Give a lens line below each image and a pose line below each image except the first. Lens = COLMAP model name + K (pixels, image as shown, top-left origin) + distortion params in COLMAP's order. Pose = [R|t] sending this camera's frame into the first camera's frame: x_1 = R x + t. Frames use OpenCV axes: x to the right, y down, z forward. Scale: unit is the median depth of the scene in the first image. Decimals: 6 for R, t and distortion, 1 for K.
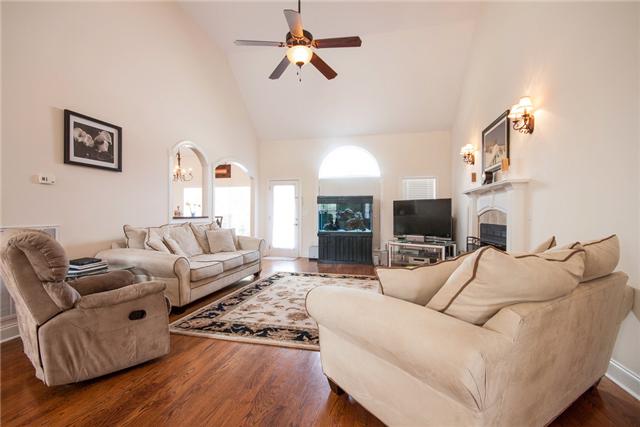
lens RADIAL K [[294.5, 0, 320.5], [0, 294.5, 212.5], [0, 0, 1]] dist [0.005872, -0.000418]
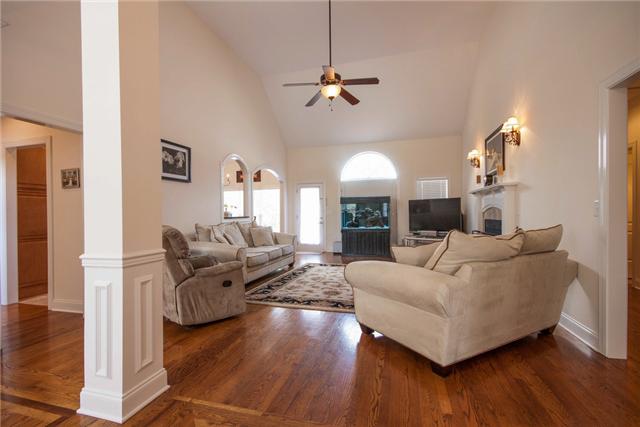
lens RADIAL K [[294.5, 0, 316.8], [0, 294.5, 213.3], [0, 0, 1]] dist [0.005872, -0.000418]
pose [[0.997365, -0.014355, -0.071111, -0.046899], [0.014725, 0.999881, 0.004682, -0.001961], [0.071035, -0.005717, 0.997457, -0.293677]]
